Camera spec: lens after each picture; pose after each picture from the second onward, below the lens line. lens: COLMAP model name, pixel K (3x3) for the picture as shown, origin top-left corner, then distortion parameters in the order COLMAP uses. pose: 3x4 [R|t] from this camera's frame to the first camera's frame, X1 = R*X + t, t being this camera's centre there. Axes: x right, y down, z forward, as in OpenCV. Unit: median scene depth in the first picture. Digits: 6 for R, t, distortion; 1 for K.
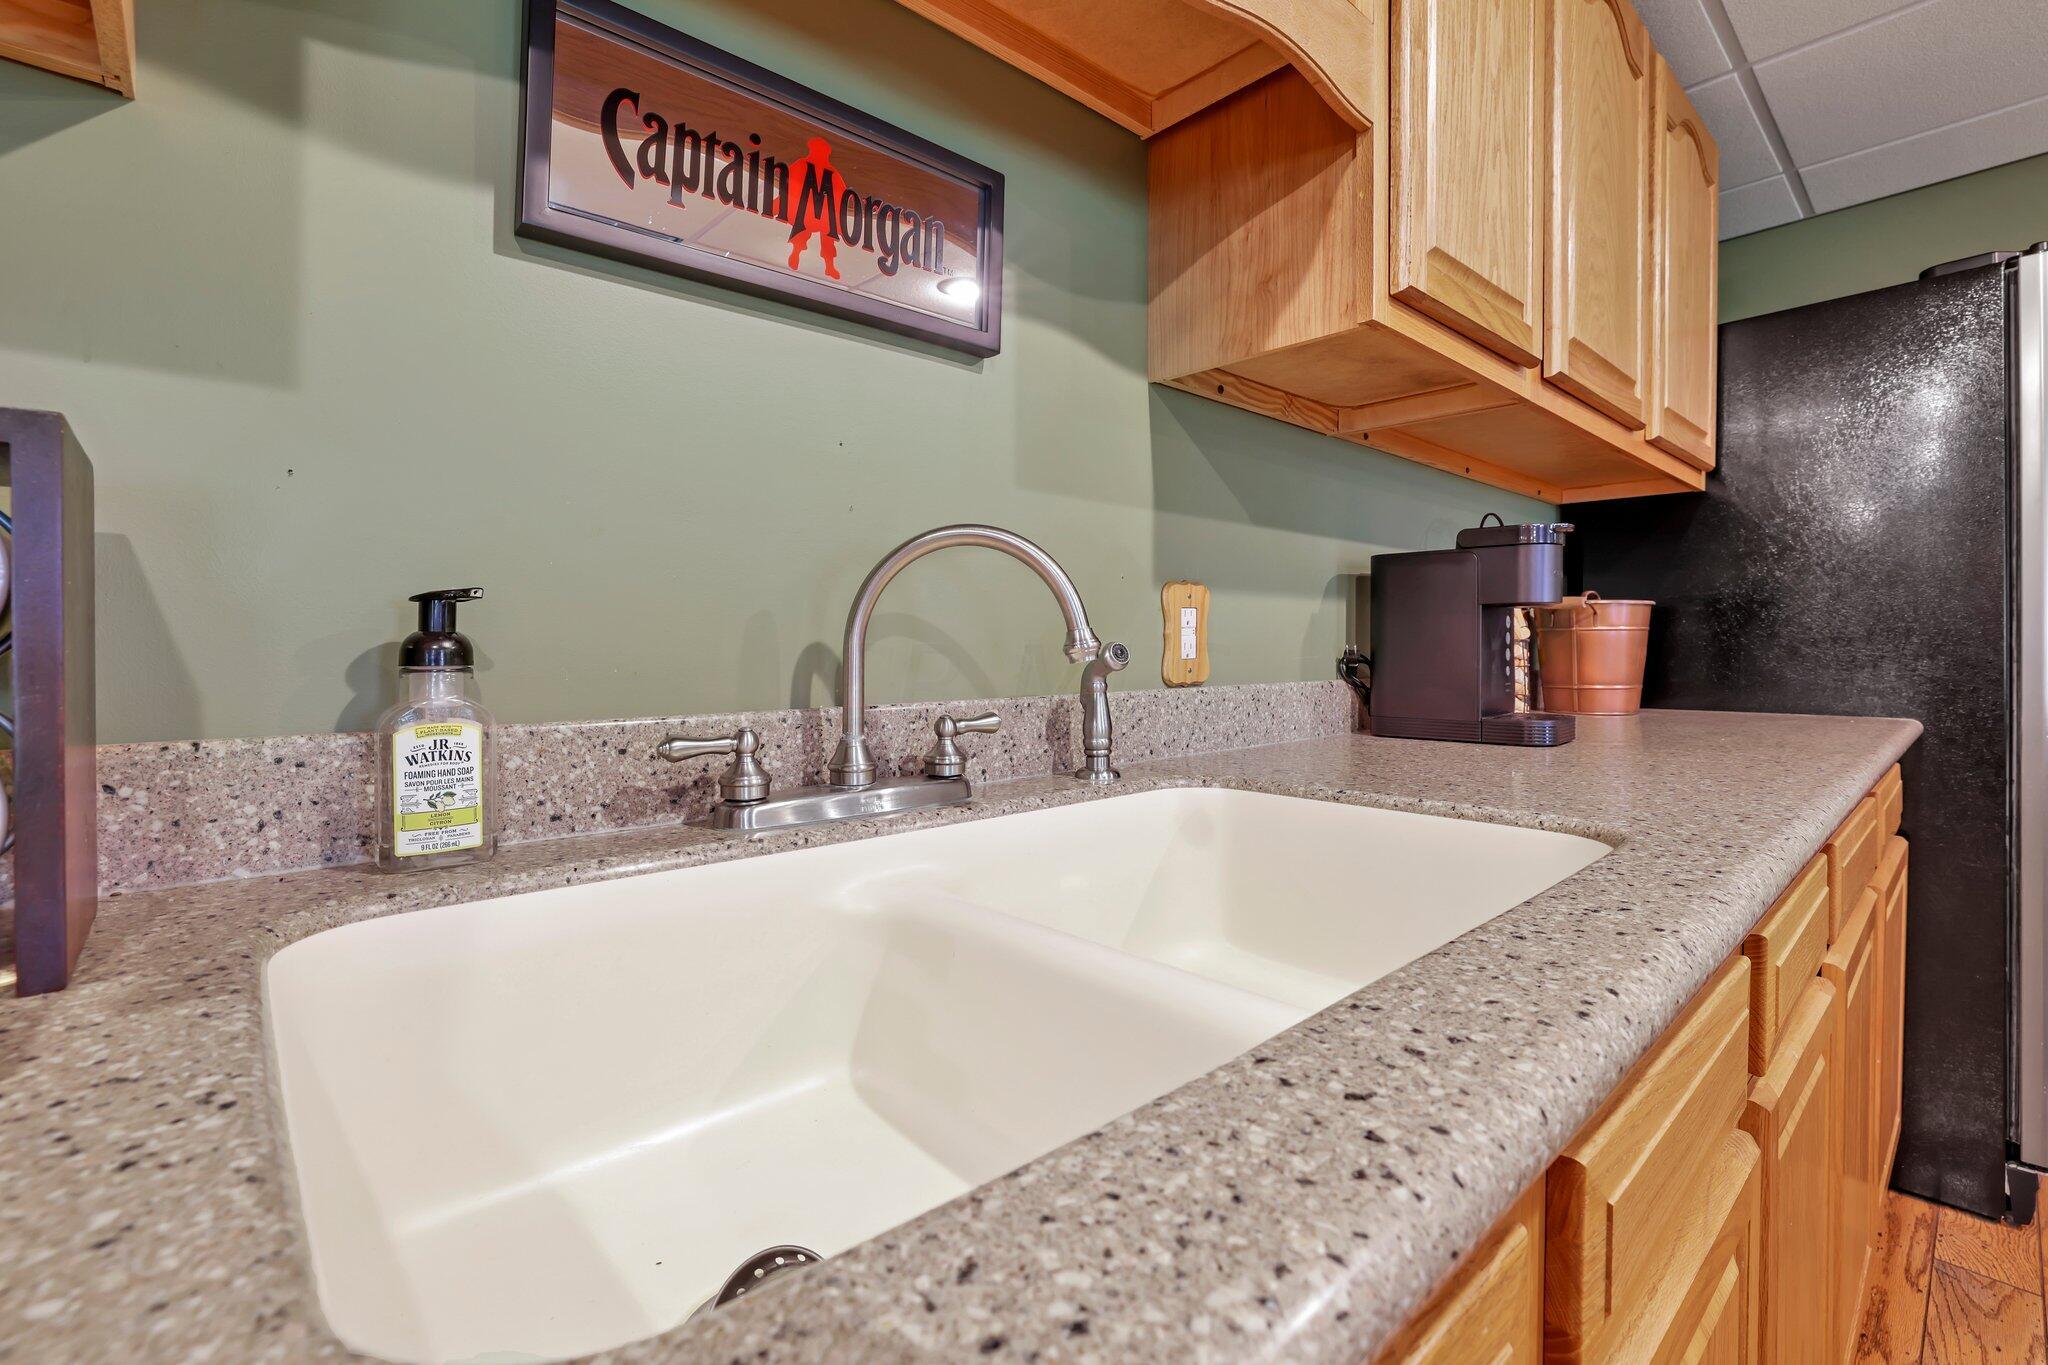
lens RADIAL K [[921.9, 0, 1024.0], [0, 921.9, 654.9], [0, 0, 1]] dist [-0.021958, 0.000512]
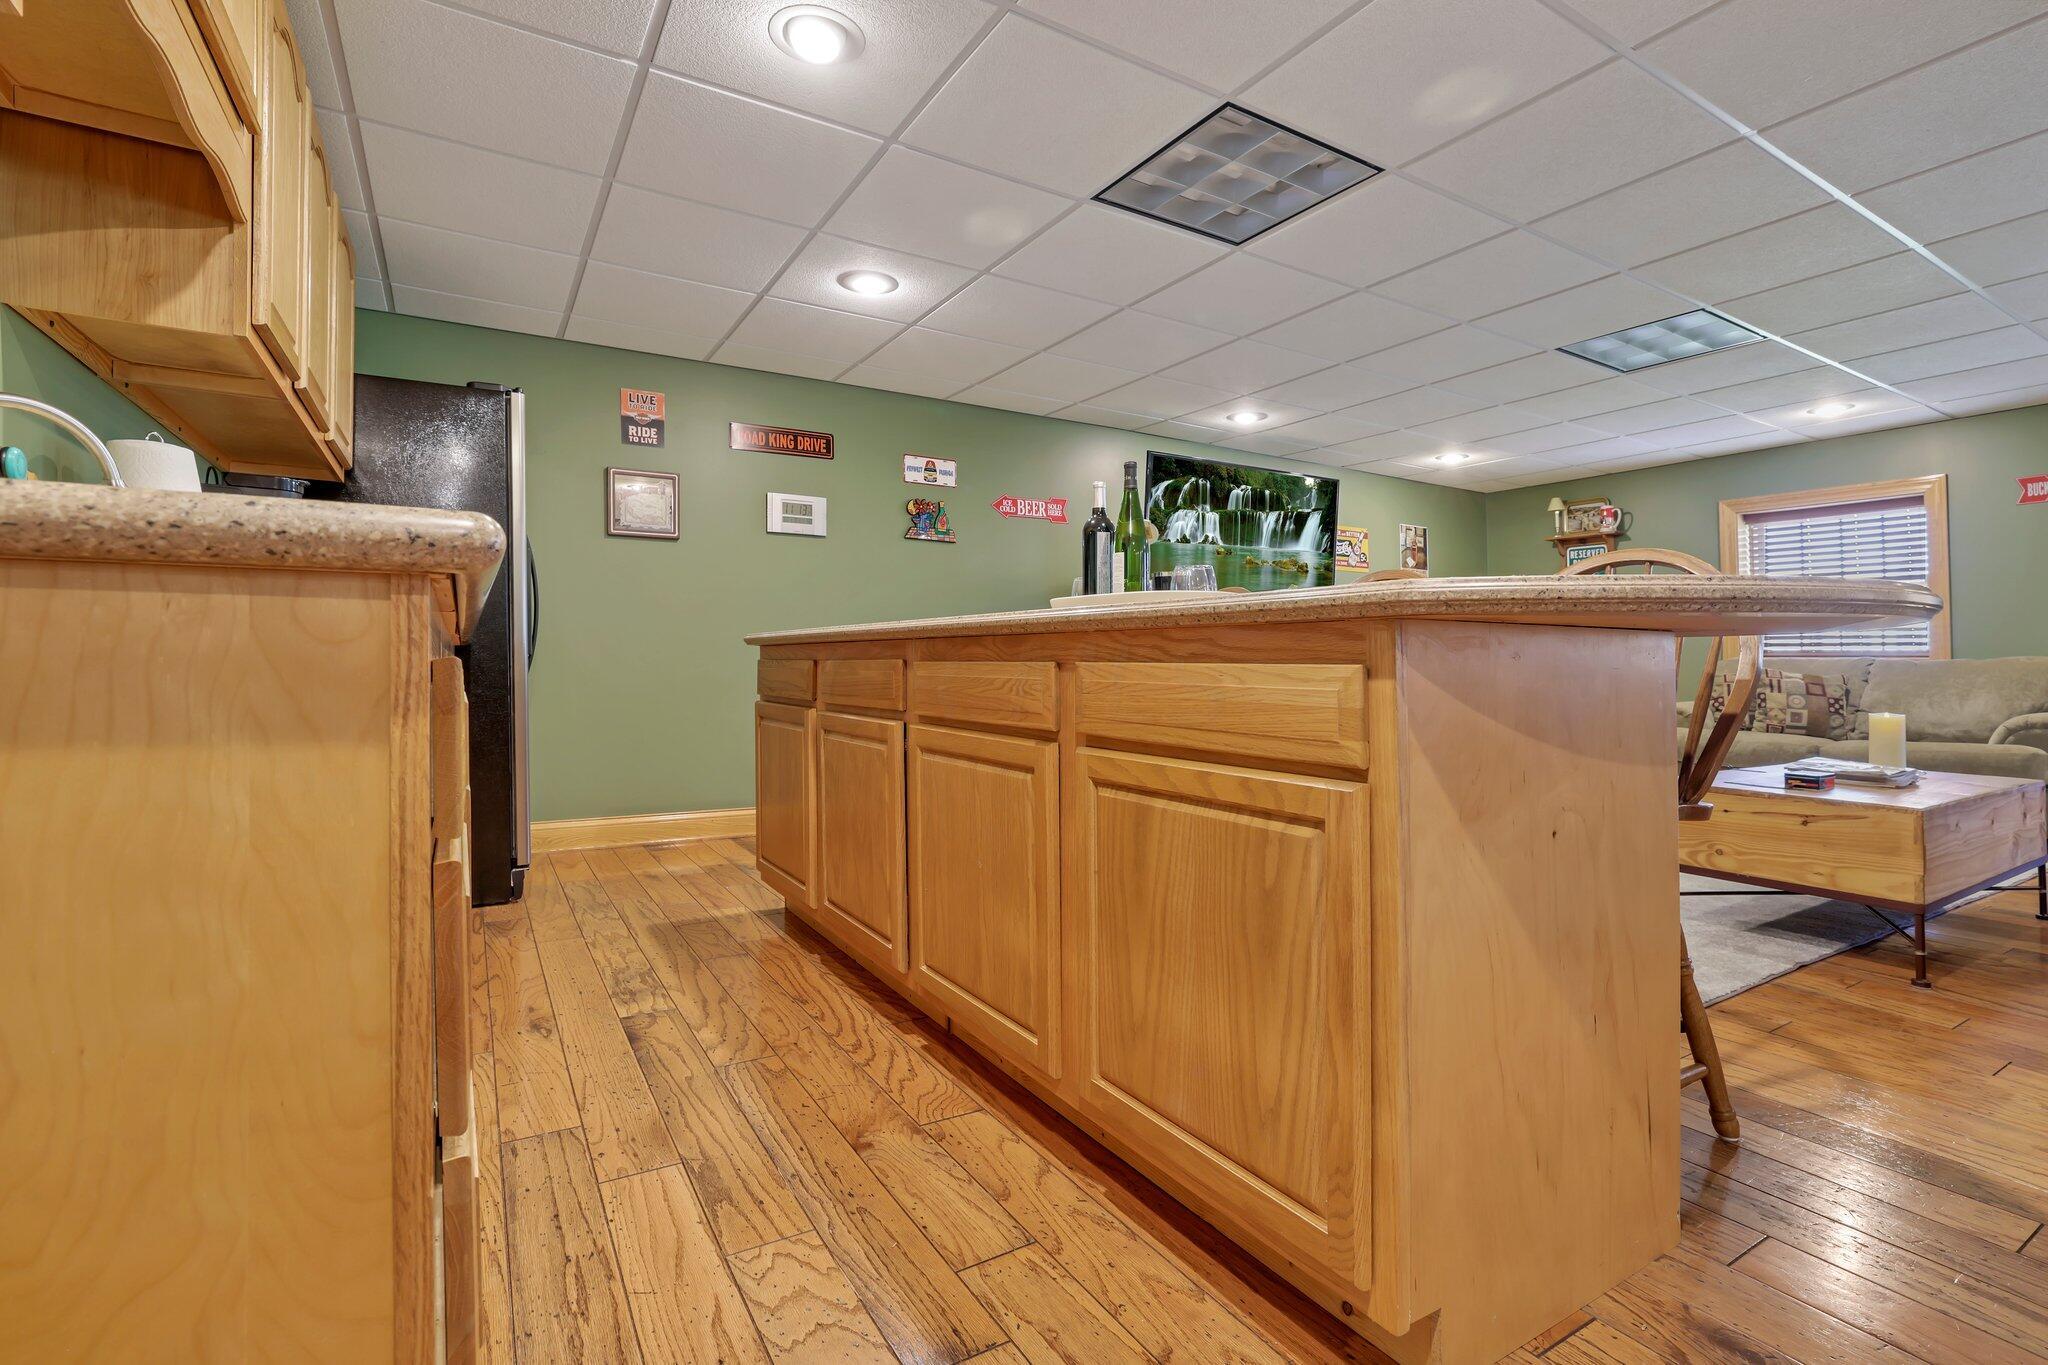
lens RADIAL K [[912.7, 0, 1018.6], [0, 912.7, 674.5], [0, 0, 1]] dist [-0.022564, 0.000067]
pose [[0.195877, -0.006432, 0.980607, -0.947094], [0.009216, 0.999946, 0.004718, 0.267186], [-0.980585, 0.008114, 0.195926, -0.723825]]
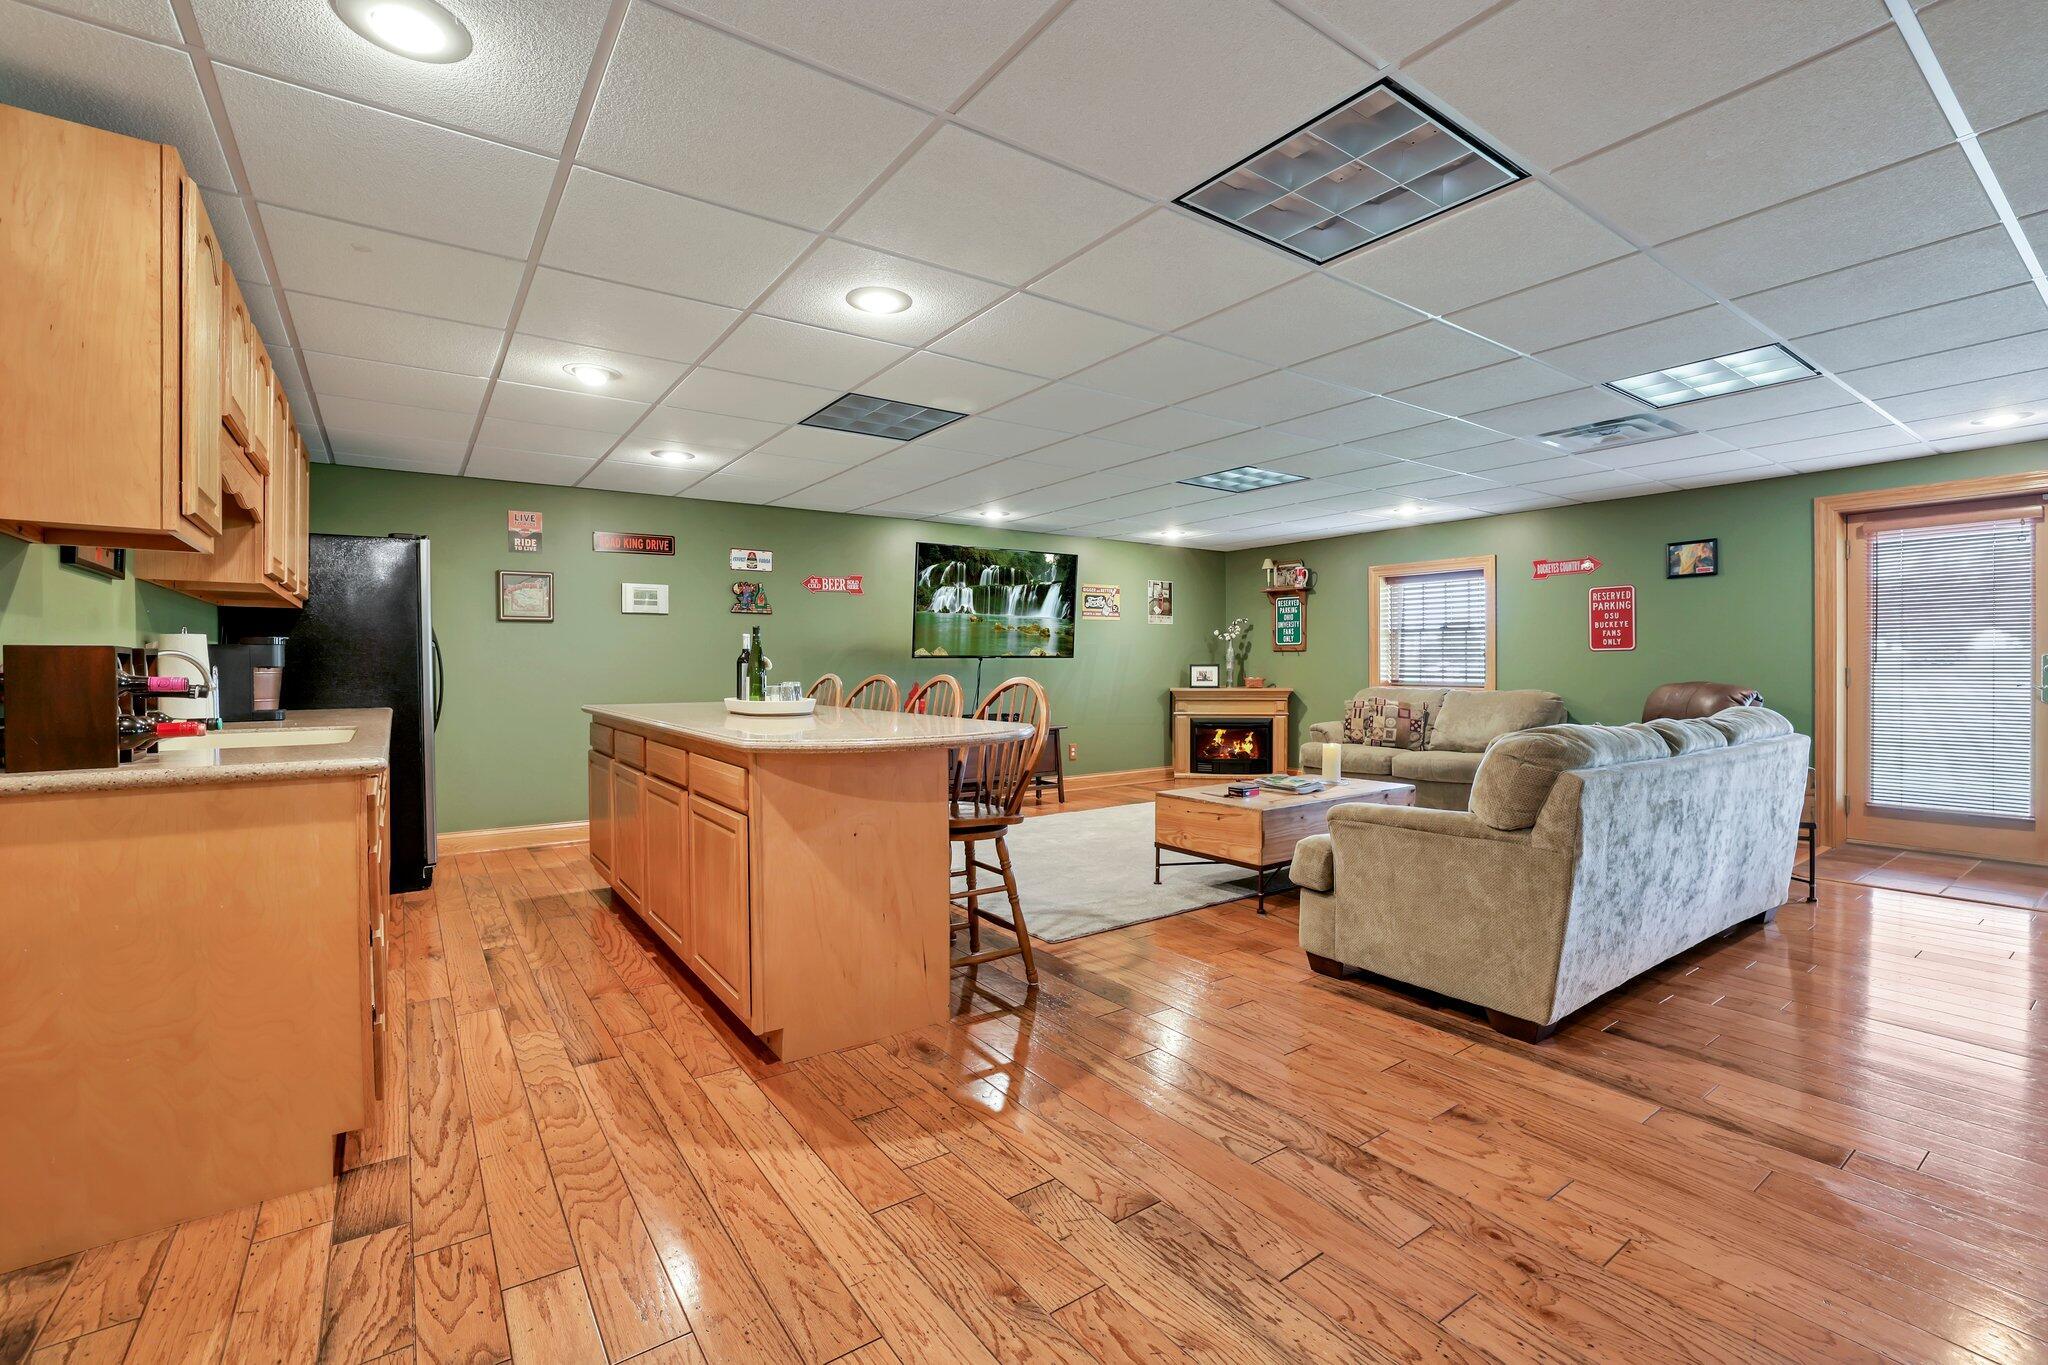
lens RADIAL K [[921.9, 0, 1024.0], [0, 921.9, 654.9], [0, 0, 1]] dist [-0.021958, 0.000512]
pose [[0.146243, 0.001754, 0.989247, -2.326943], [0.025876, 0.999649, -0.005598, -0.023889], [-0.988910, 0.026417, 0.146147, -2.066057]]
